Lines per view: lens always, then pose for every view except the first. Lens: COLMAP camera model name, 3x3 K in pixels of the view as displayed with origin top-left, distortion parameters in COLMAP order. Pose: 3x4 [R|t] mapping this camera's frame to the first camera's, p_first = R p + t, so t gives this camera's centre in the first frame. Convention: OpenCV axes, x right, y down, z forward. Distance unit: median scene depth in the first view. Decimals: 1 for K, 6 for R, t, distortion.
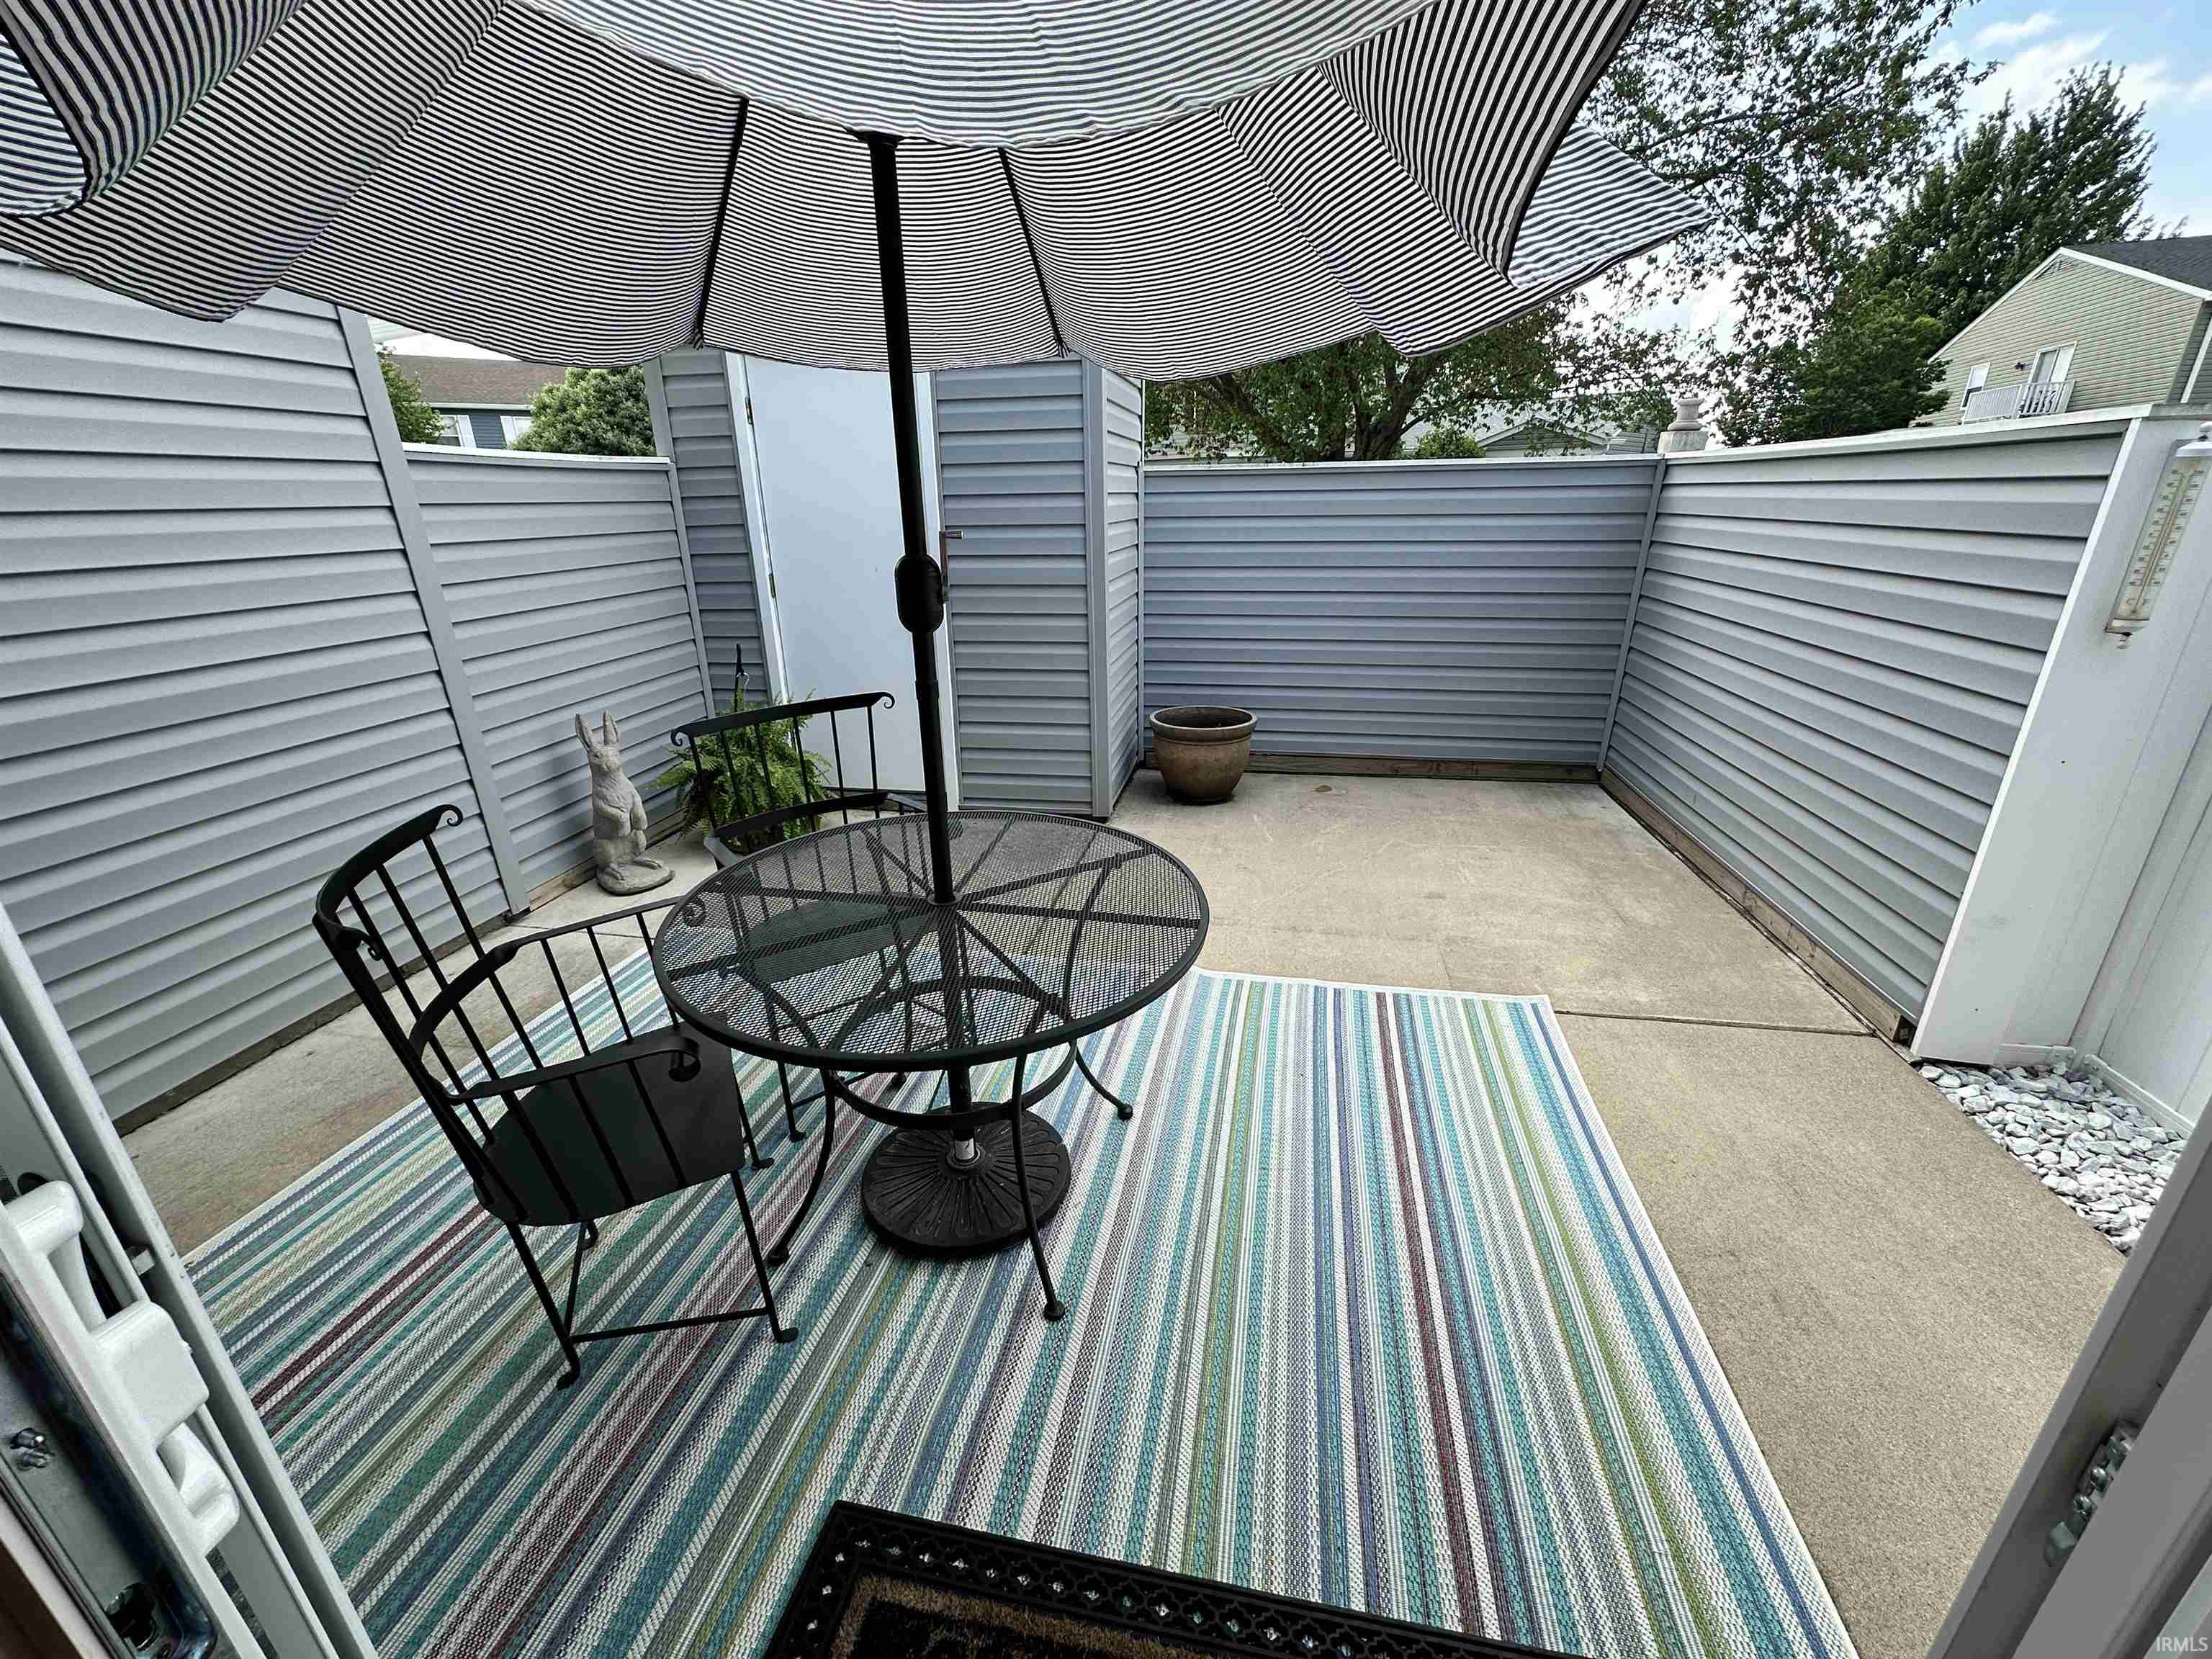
lens RADIAL K [[885.6, 0, 1109.9], [0, 885.6, 830.6], [0, 0, 1]] dist [0.000374, 0.001000]
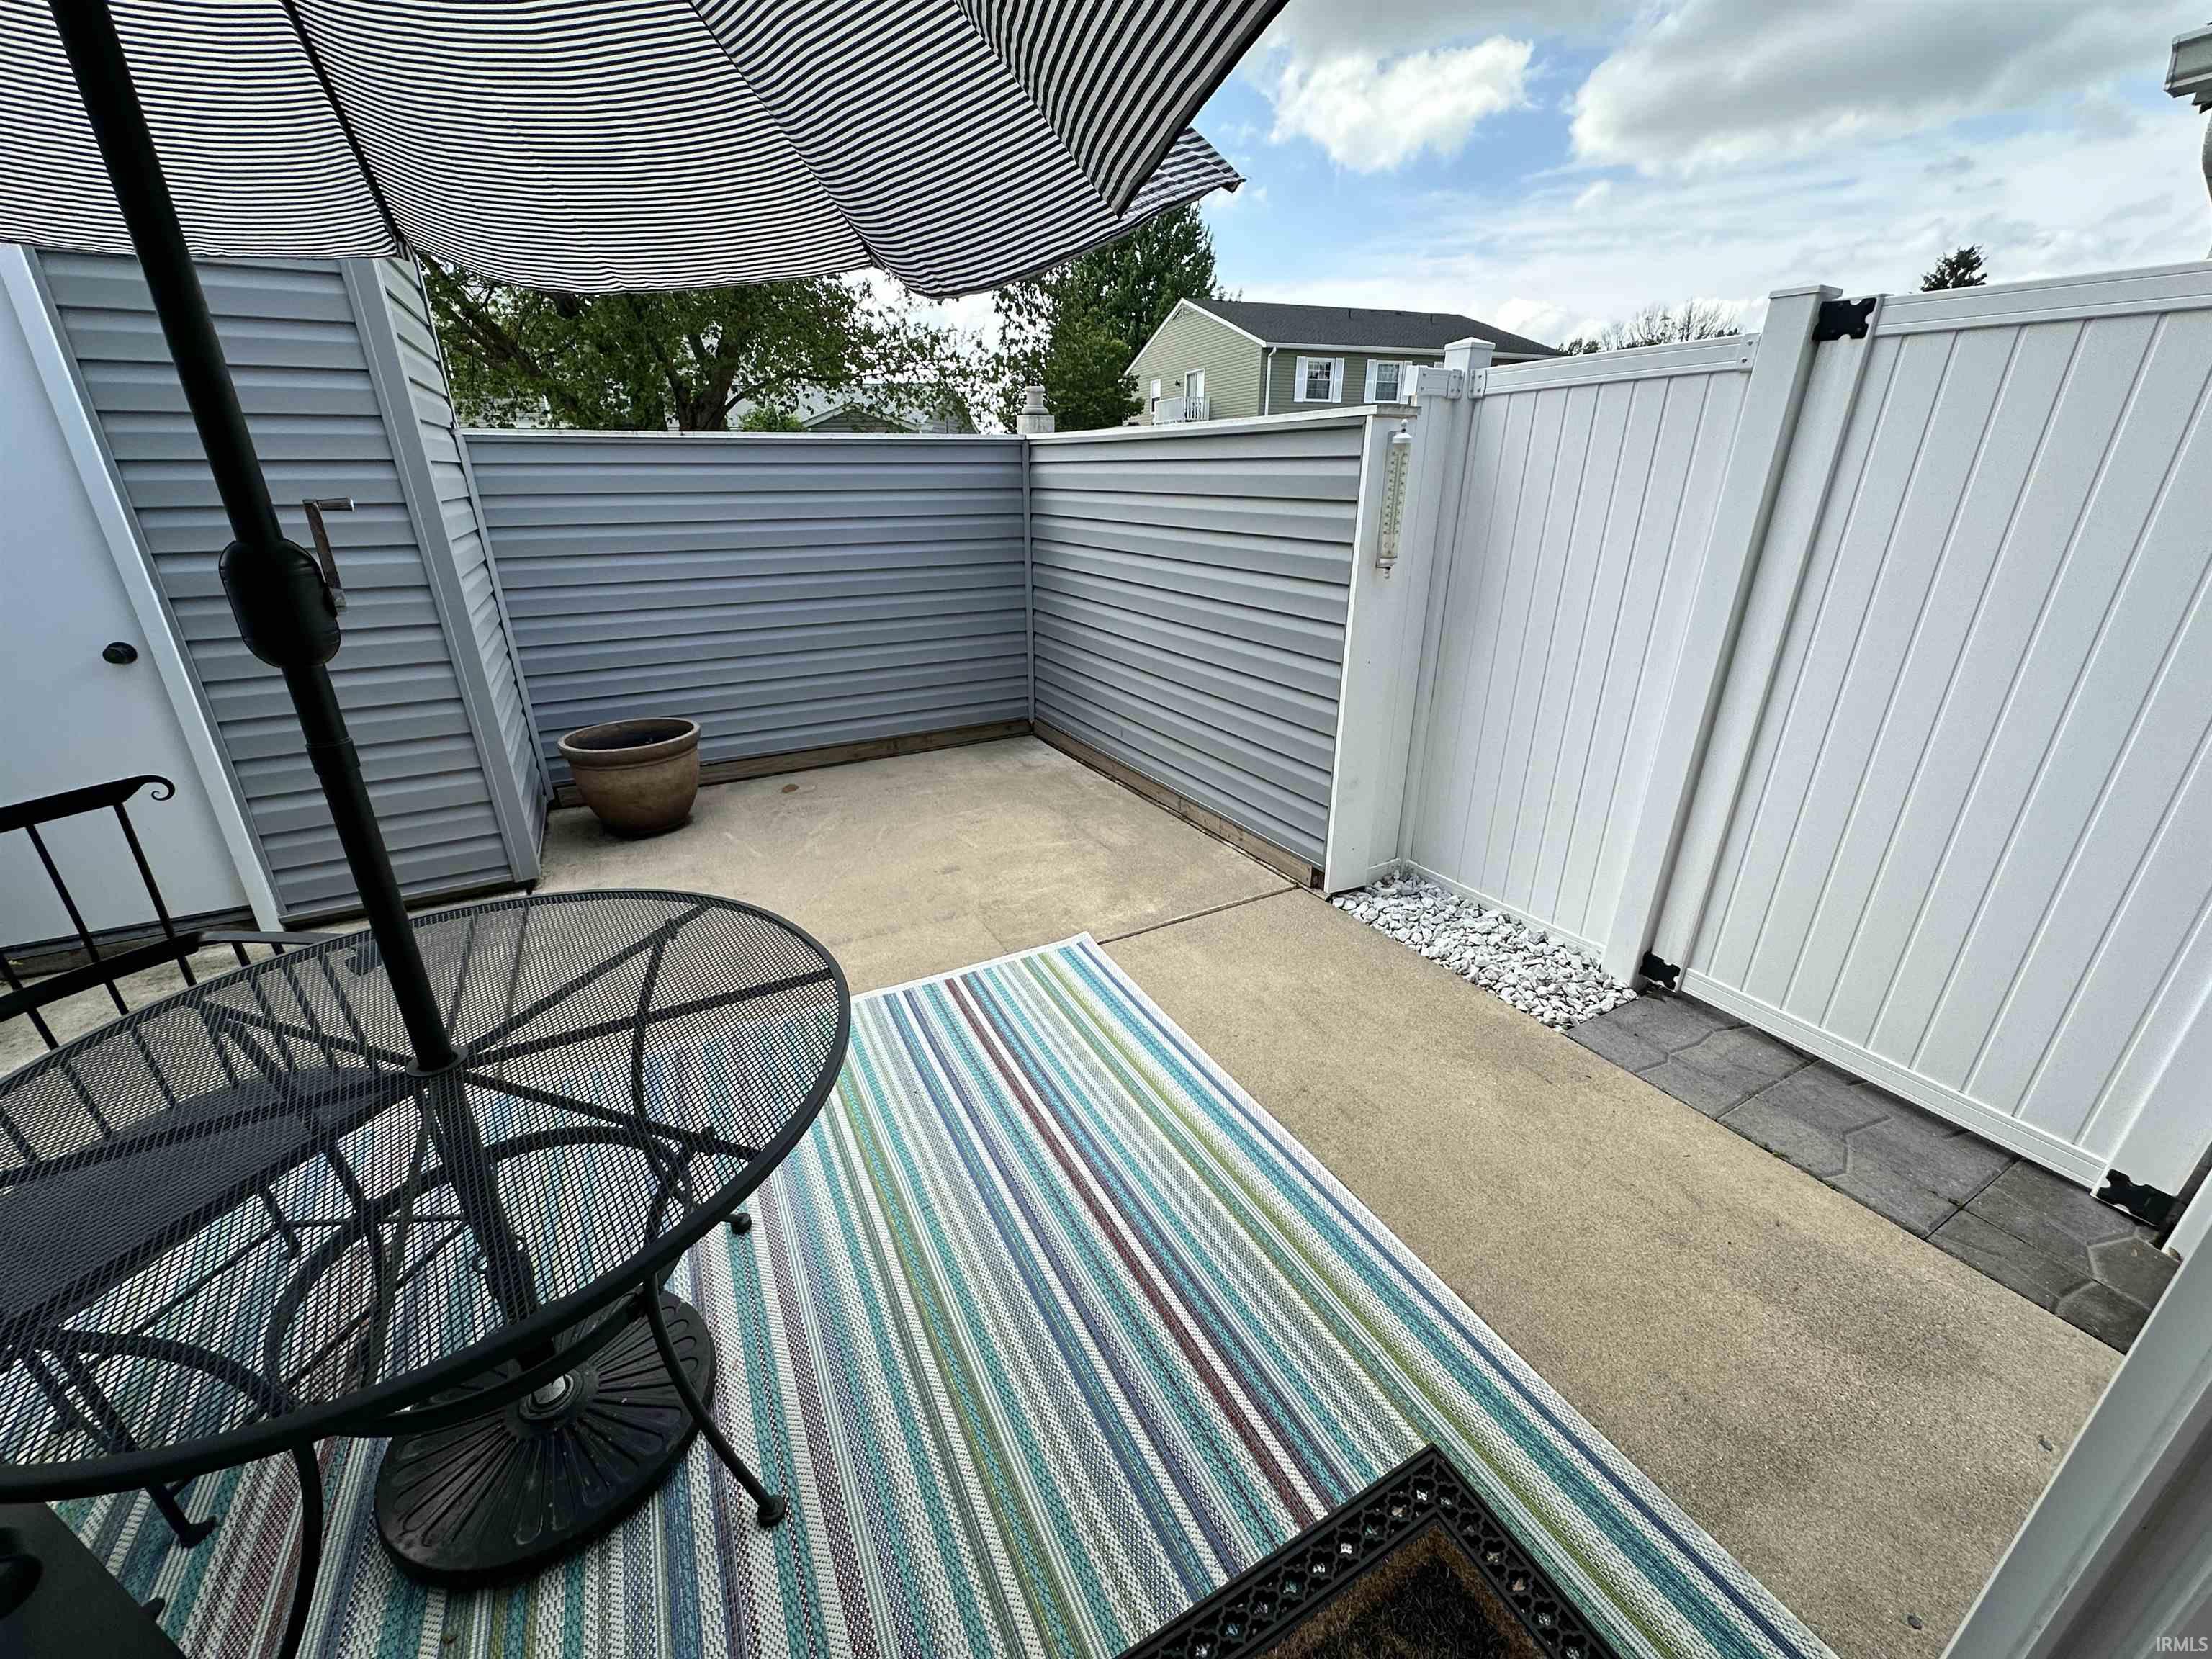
lens RADIAL K [[885.6, 0, 1103.7], [0, 885.6, 828.3], [0, 0, 1]] dist [0.000374, 0.001000]
pose [[0.775765, -0.227046, 0.588761, -0.073265], [0.218002, 0.972009, 0.087595, -0.020247], [-0.592169, 0.060399, 0.803547, 0.077716]]
